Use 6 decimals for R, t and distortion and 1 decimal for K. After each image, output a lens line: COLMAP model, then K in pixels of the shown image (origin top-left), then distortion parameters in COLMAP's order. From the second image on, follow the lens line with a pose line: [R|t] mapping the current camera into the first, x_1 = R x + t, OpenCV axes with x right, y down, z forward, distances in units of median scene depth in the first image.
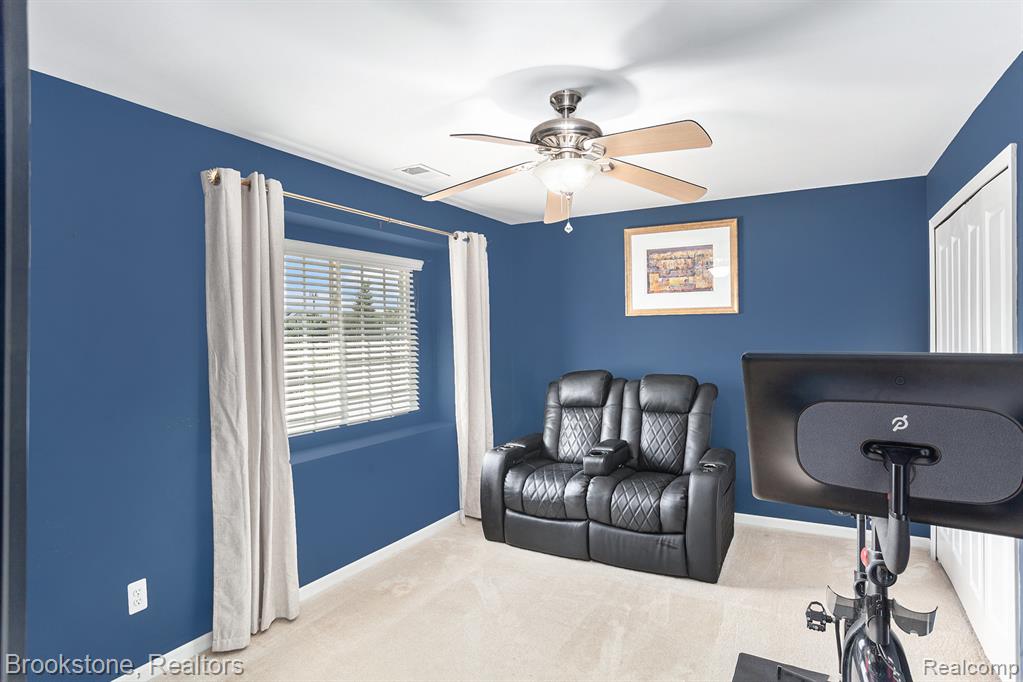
lens RADIAL K [[556.0, 0, 507.1], [0, 556.0, 341.2], [0, 0, 1]] dist [-0.005304, -0.000407]
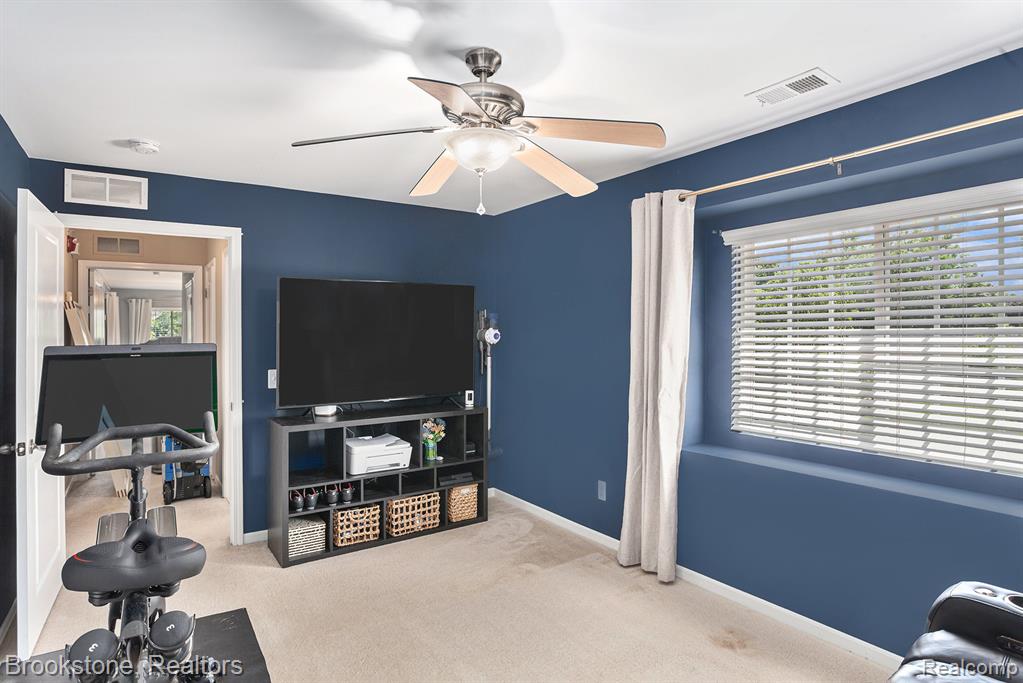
lens RADIAL K [[556.0, 0, 506.3], [0, 556.0, 338.8], [0, 0, 1]] dist [-0.005304, -0.000407]
pose [[-0.428307, 0.017183, -0.903470, 0.593424], [-0.006105, 0.999741, 0.021908, -0.009146], [0.903612, 0.014900, -0.428092, 0.943348]]
